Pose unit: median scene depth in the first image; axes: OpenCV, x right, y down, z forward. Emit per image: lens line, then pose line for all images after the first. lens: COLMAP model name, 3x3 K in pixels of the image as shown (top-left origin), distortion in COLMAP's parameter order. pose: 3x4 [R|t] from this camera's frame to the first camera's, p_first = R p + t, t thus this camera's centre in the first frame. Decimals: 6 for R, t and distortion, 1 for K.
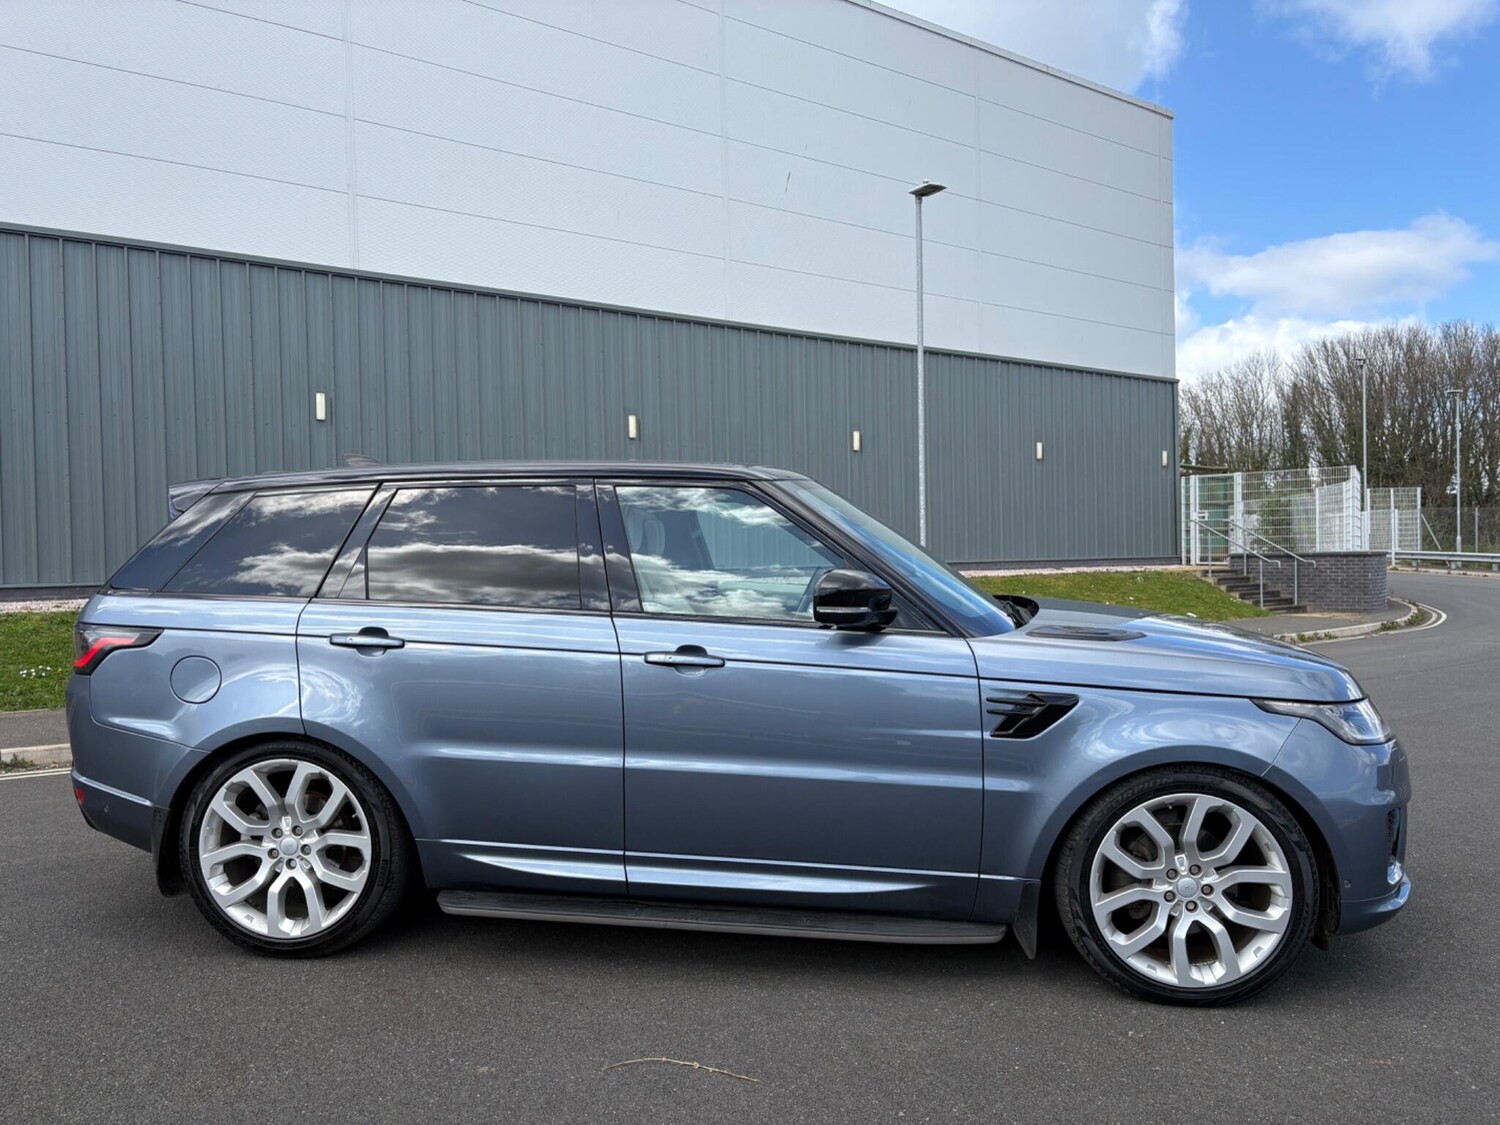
lens RADIAL K [[1138.5, 0, 780.7], [0, 1138.5, 566.6], [0, 0, 1]] dist [0.043604, -0.054351]
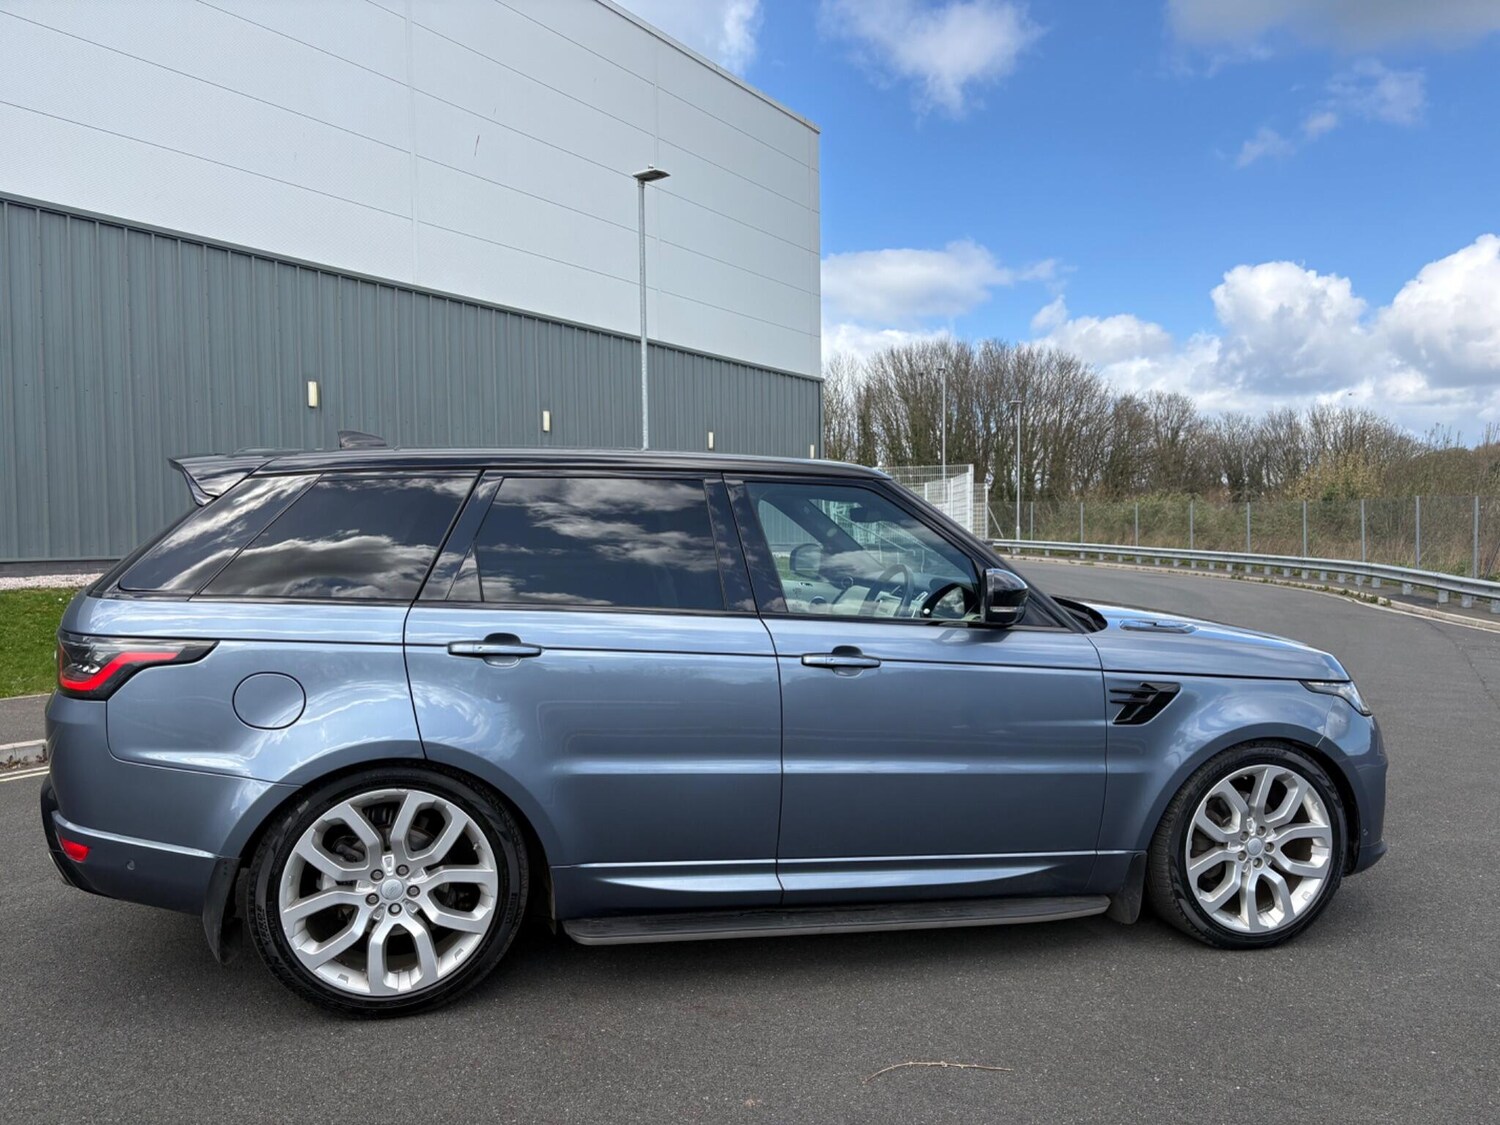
lens RADIAL K [[1151.7, 0, 763.6], [0, 1151.7, 577.5], [0, 0, 1]] dist [0.055165, -0.071267]
pose [[0.932061, -0.002300, 0.362294, -0.487664], [-0.006449, 0.999716, 0.022939, -0.012130], [-0.362244, -0.023717, 0.931781, 0.092942]]
